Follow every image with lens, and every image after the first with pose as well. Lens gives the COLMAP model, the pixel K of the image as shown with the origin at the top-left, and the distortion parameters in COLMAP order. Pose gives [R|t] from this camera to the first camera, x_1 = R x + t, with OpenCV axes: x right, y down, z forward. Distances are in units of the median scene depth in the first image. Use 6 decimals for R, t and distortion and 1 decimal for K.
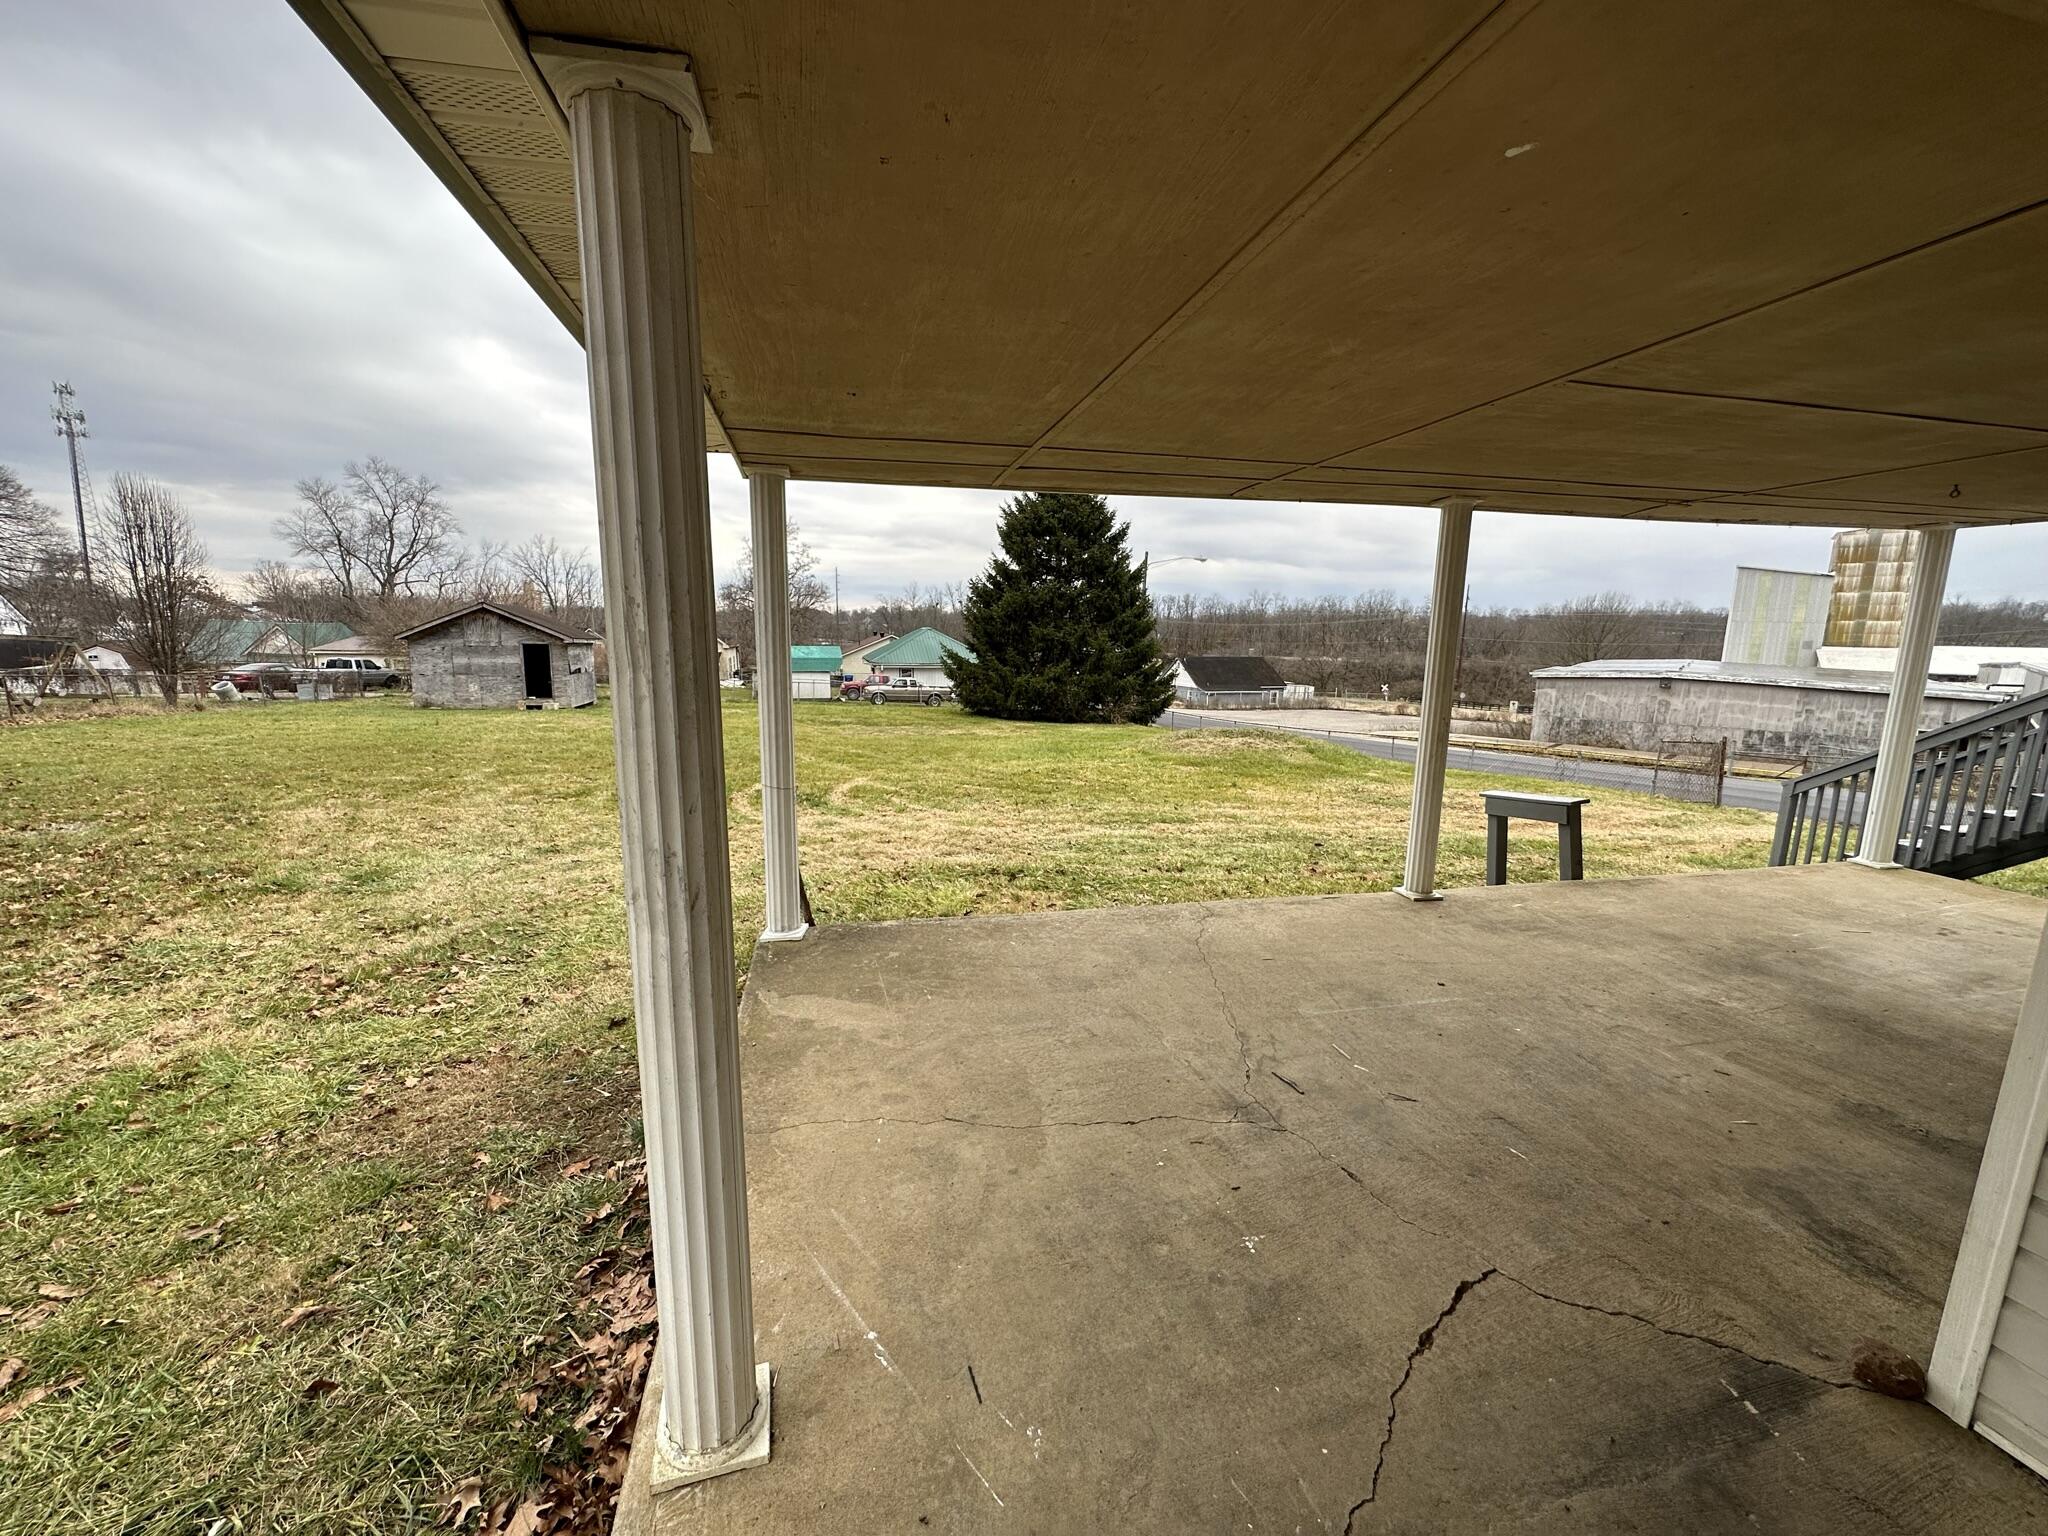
lens RADIAL K [[816.2, 0, 1019.1], [0, 816.2, 764.7], [0, 0, 1]] dist [-0.001753, 0.000636]
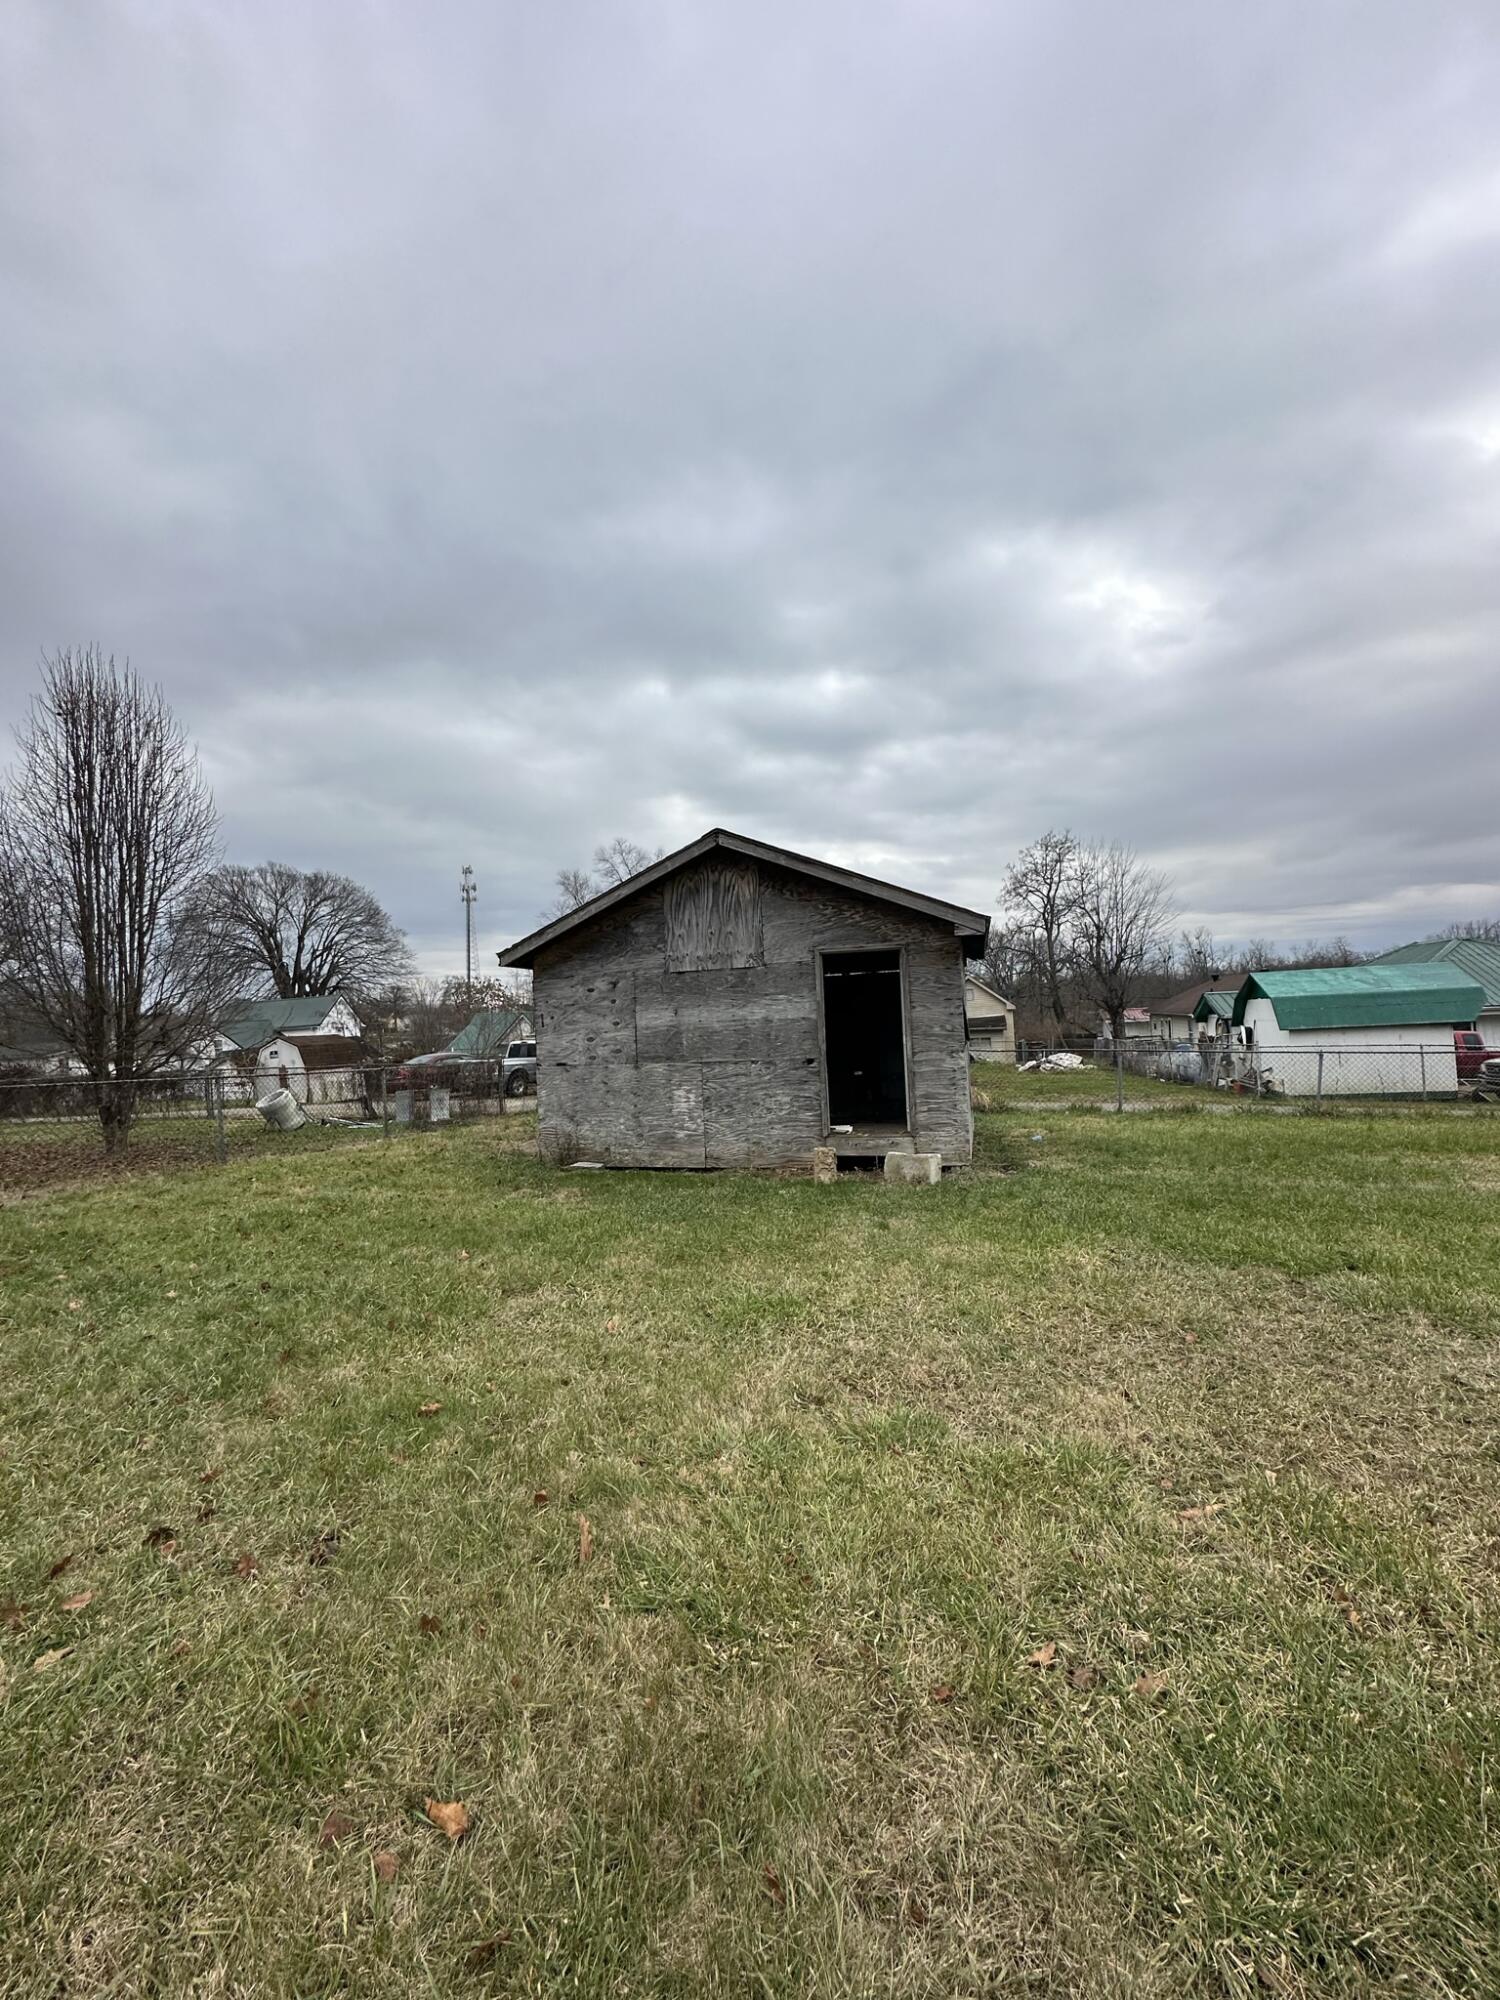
lens RADIAL K [[797.1, 0, 749.3], [0, 797.1, 1007.9], [0, 0, 1]] dist [-0.001753, 0.000636]
pose [[0.863620, -0.064350, -0.500019, -2.039317], [-0.018322, 0.987159, -0.158689, -0.338241], [0.503810, 0.146208, 0.851351, 3.094408]]
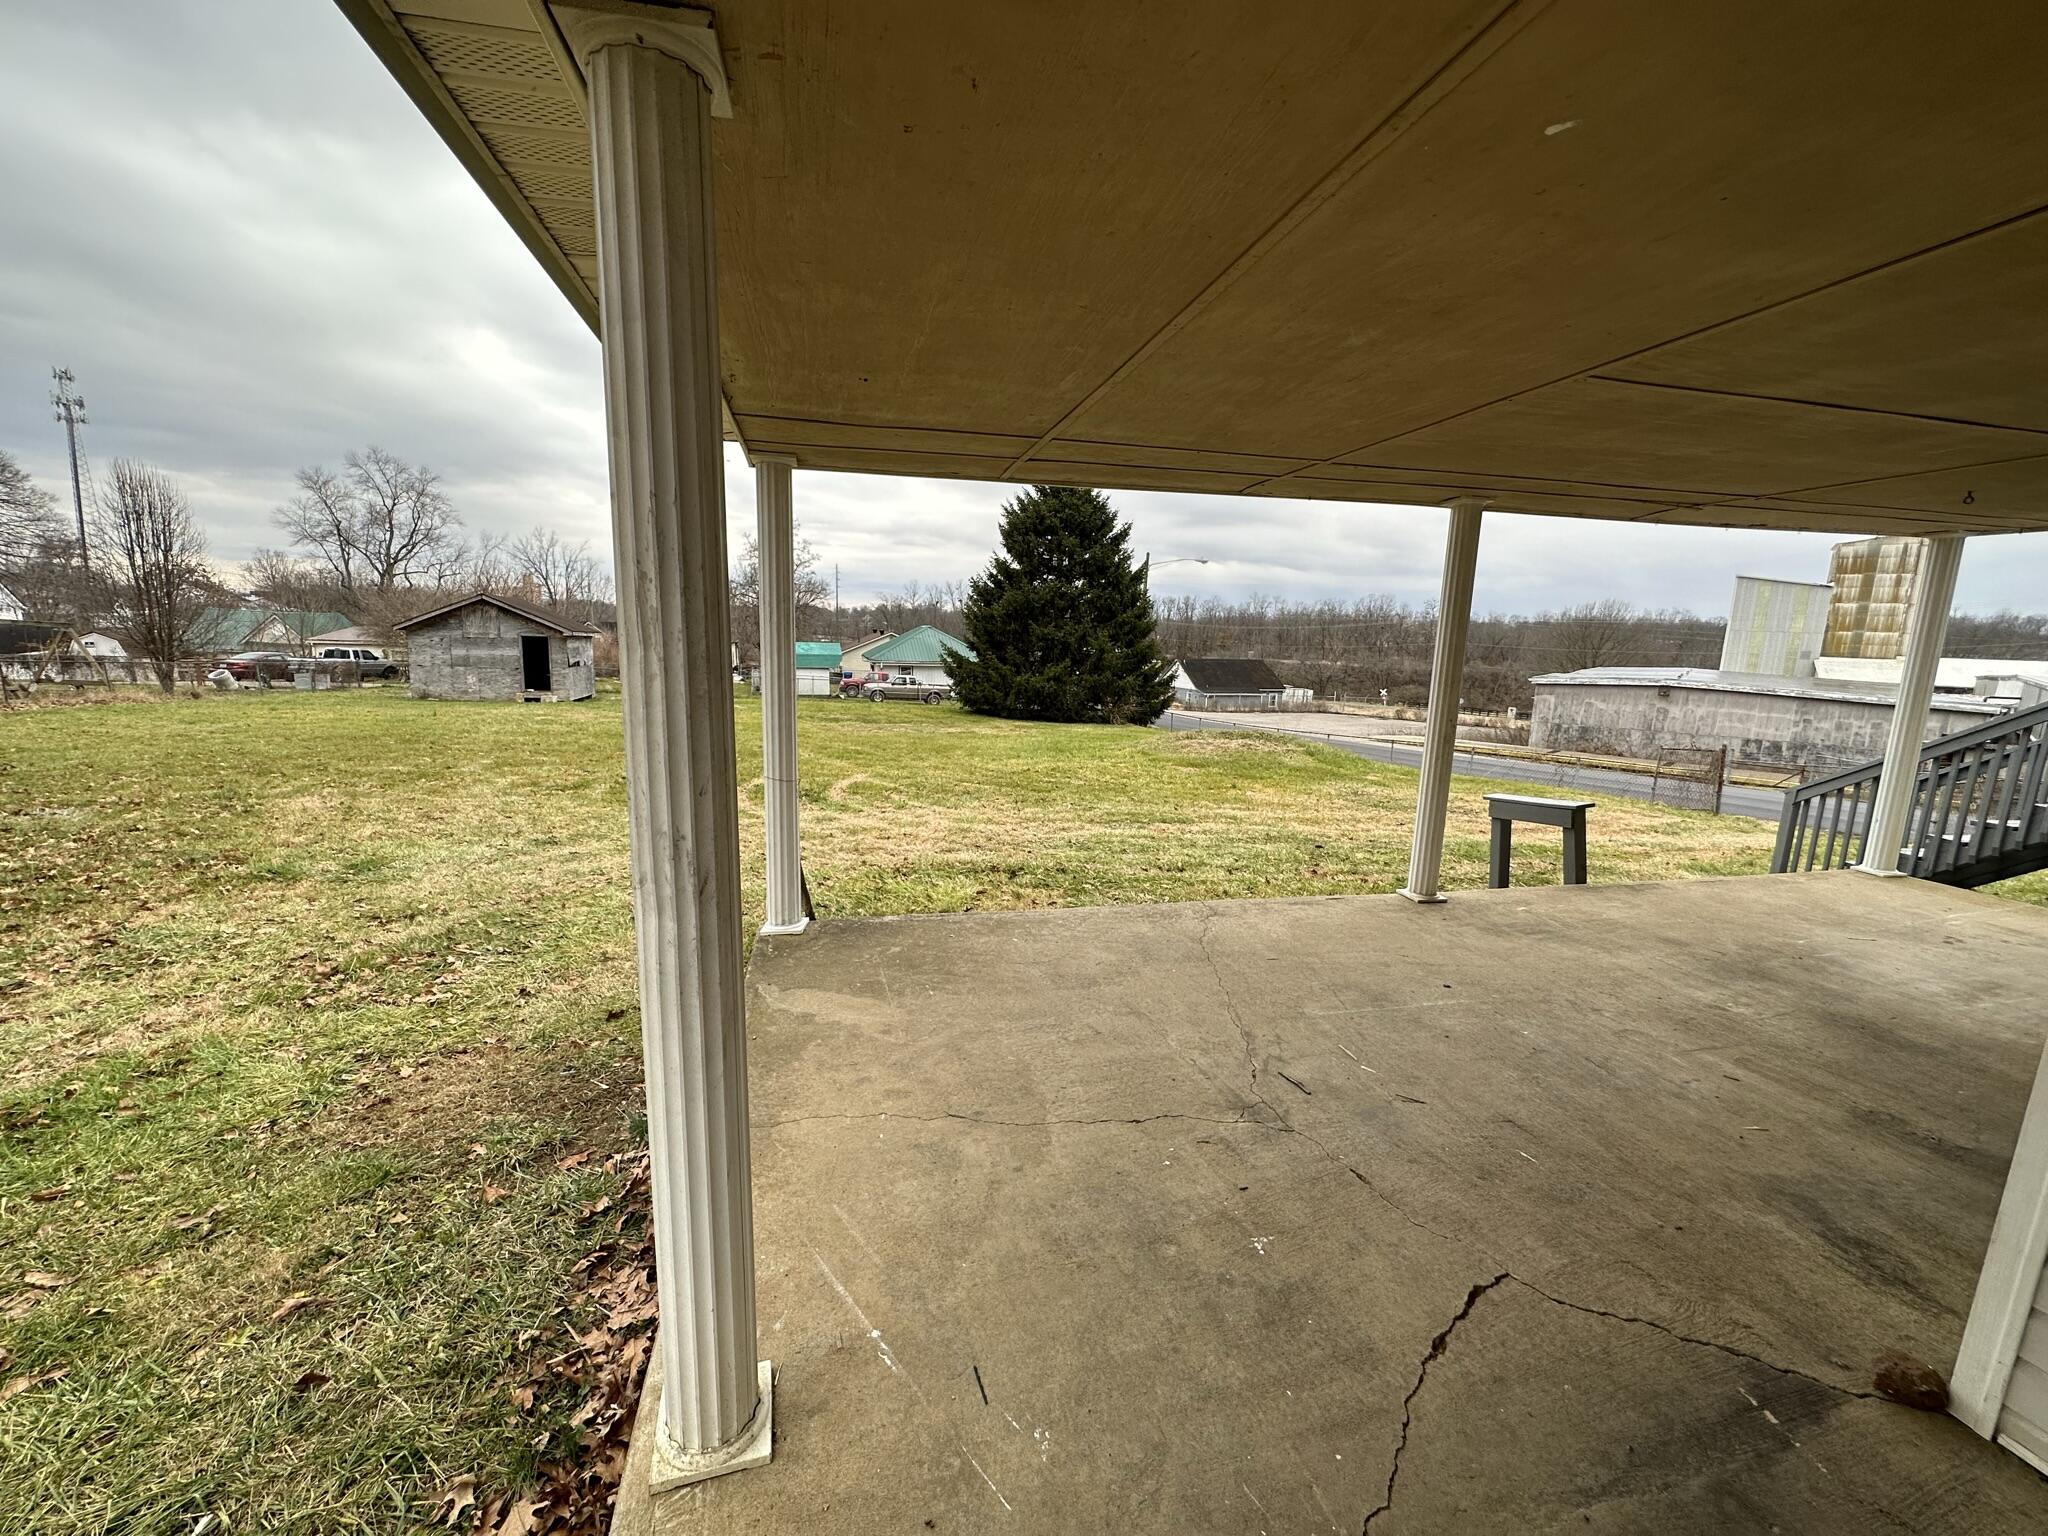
lens RADIAL K [[816.2, 0, 1019.2], [0, 816.2, 764.6], [0, 0, 1]] dist [-0.001753, 0.000636]
pose [[0.999908, 0.013279, 0.002850, -0.004245], [-0.013280, 0.999912, 0.000220, 0.002783], [-0.002847, -0.000258, 0.999996, 0.004090]]
